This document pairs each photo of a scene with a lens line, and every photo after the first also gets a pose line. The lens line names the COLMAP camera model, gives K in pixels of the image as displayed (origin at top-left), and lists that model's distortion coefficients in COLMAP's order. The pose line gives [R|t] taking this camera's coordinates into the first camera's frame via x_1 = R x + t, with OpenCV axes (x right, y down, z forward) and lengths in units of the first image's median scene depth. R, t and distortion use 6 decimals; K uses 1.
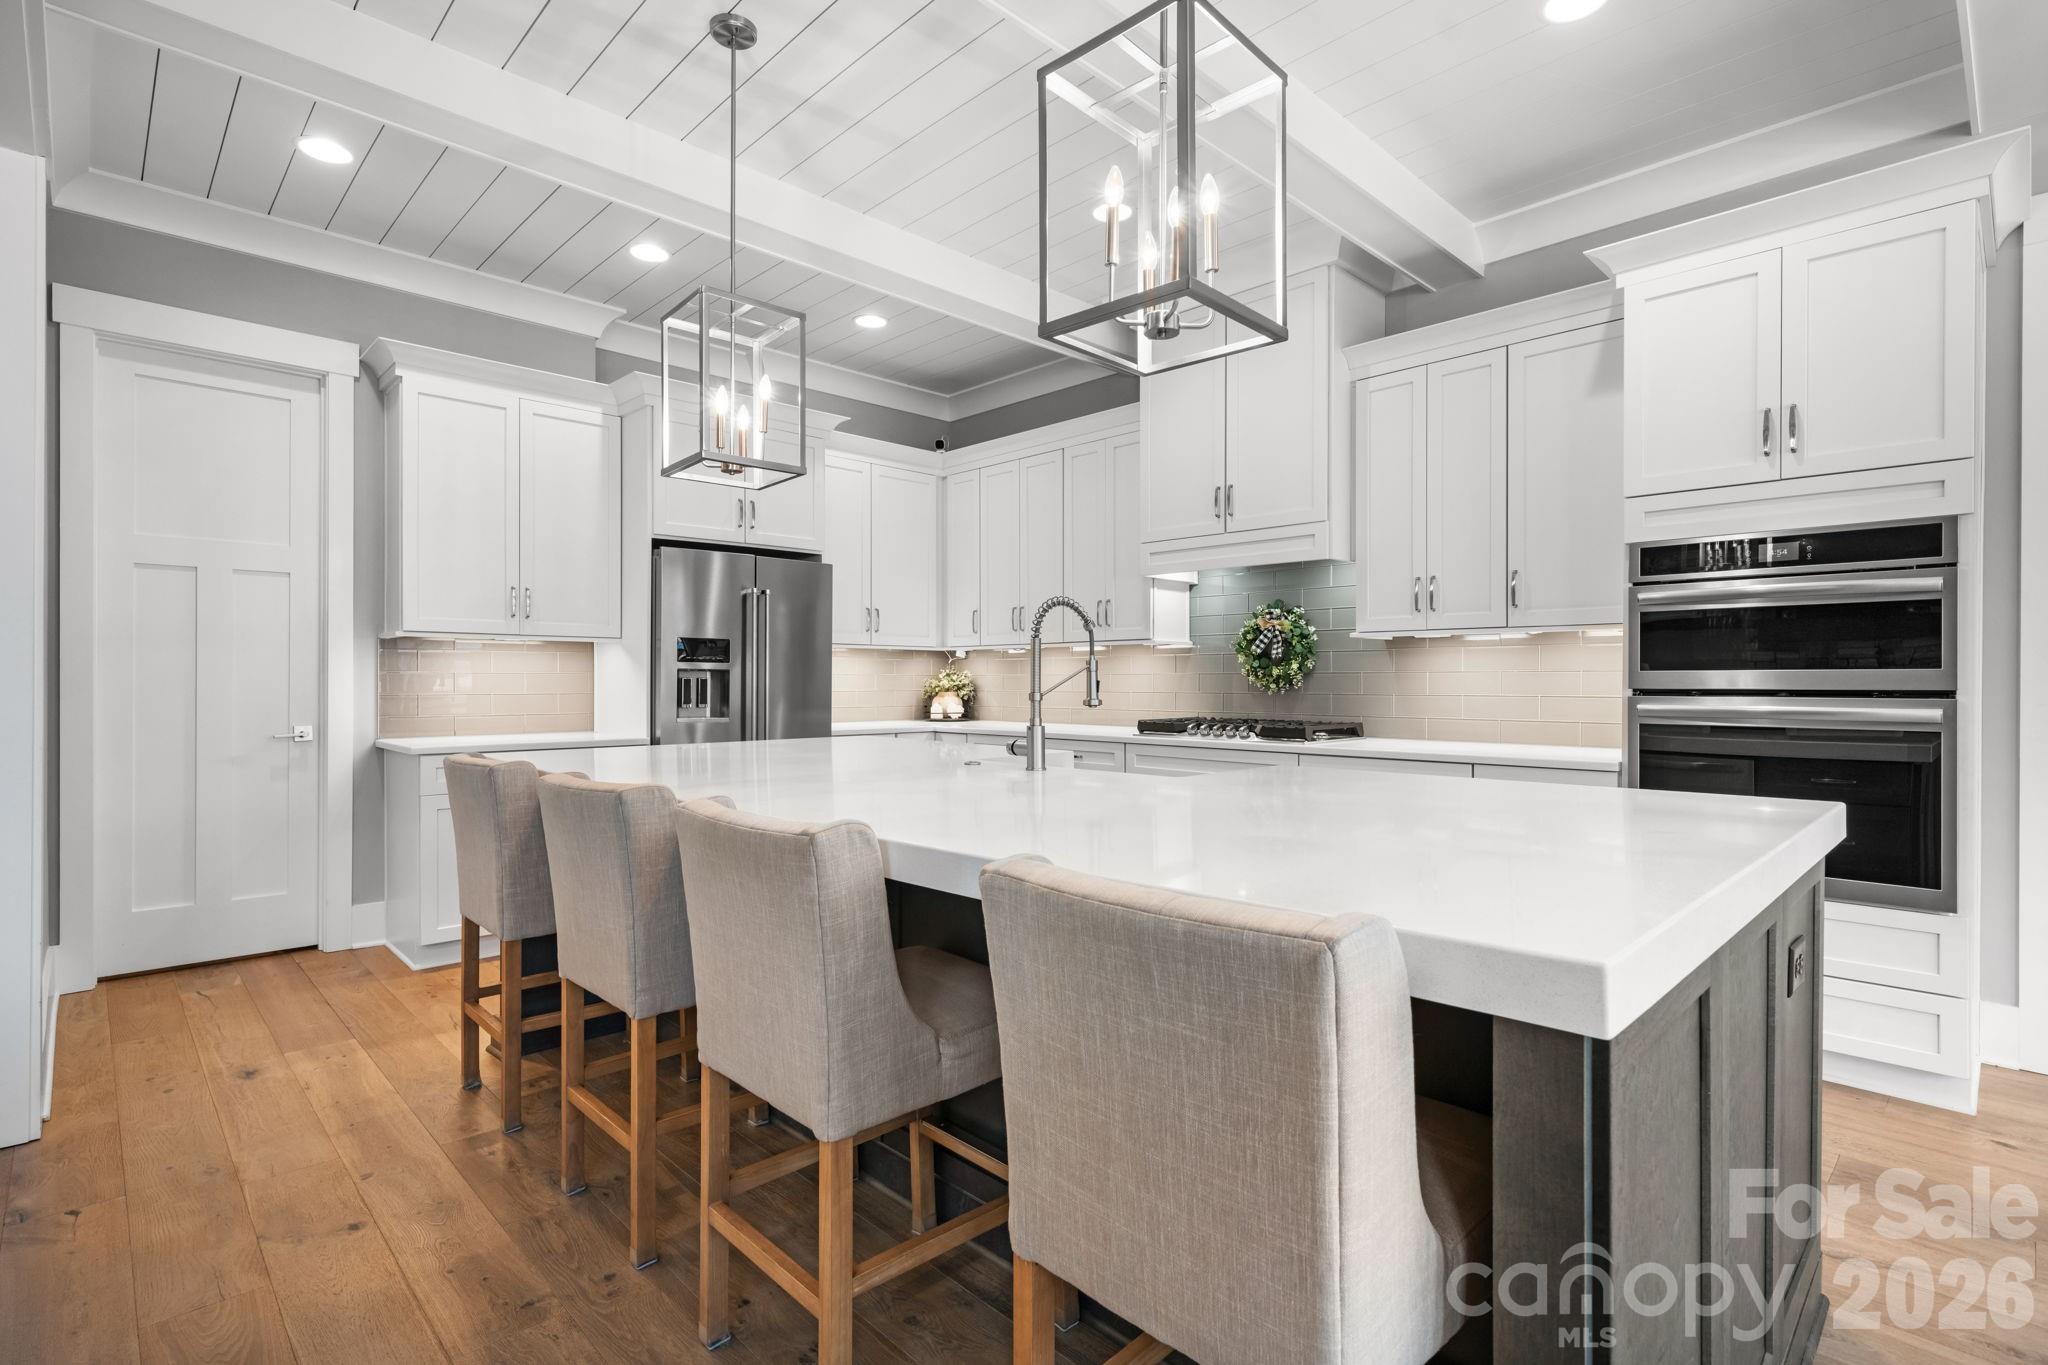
lens RADIAL K [[964.8, 0, 1022.1], [0, 964.8, 676.1], [0, 0, 1]] dist [-0.006819, -0.000352]
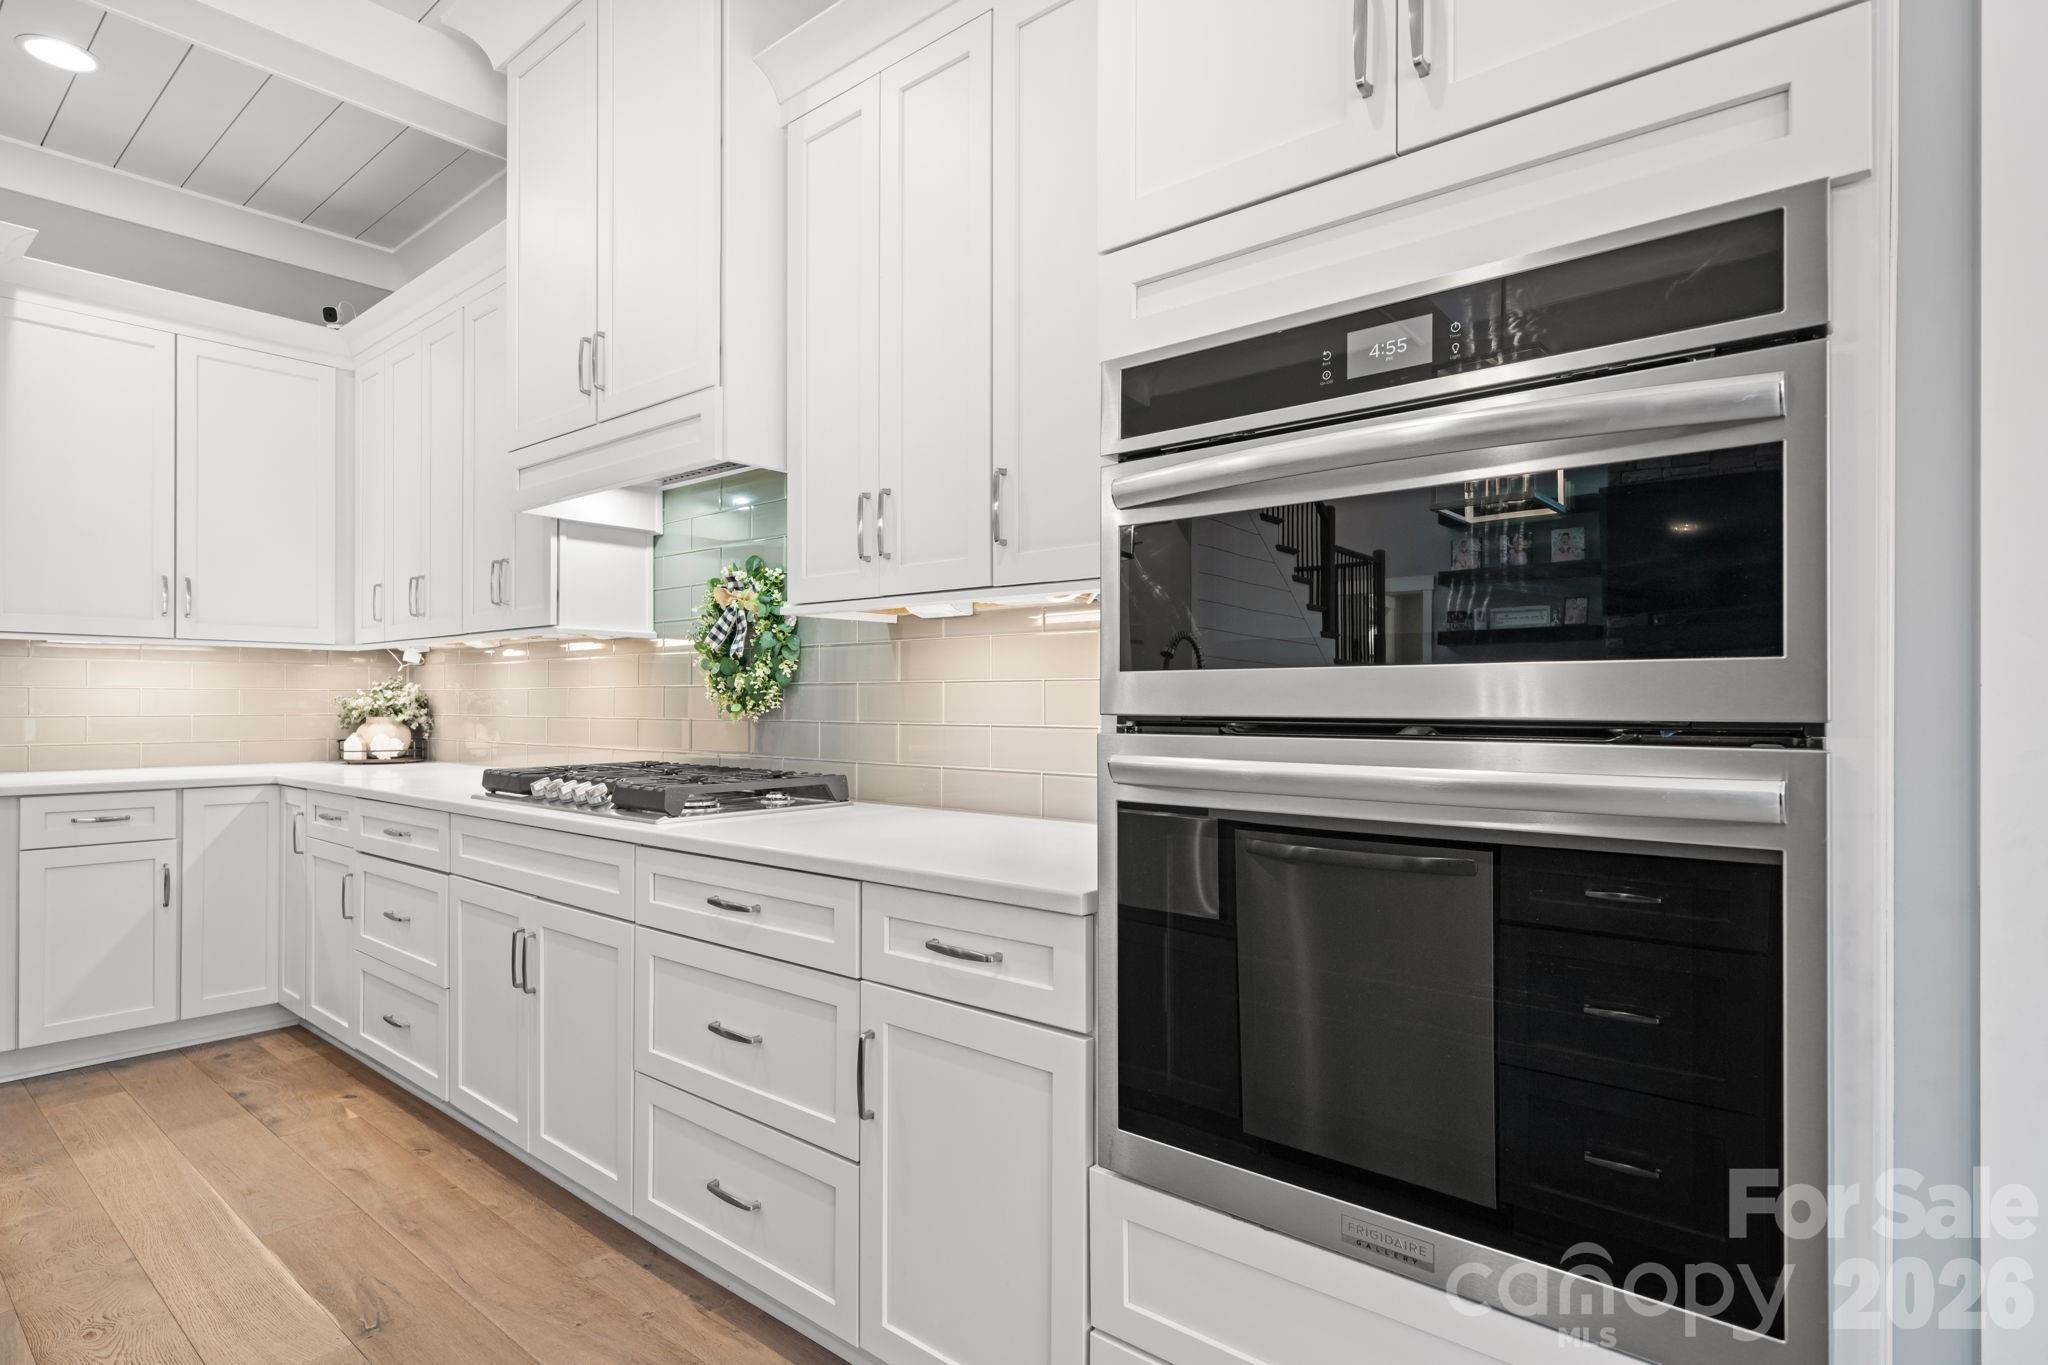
lens RADIAL K [[1054.1, 0, 1025.4], [0, 1054.1, 695.6], [0, 0, 1]] dist [-0.002393, 0.000598]
pose [[0.995111, -0.000077, 0.098766, 0.374464], [0.000041, 1.000000, 0.000368, 0.003103], [-0.098766, -0.000362, 0.995111, 0.375145]]
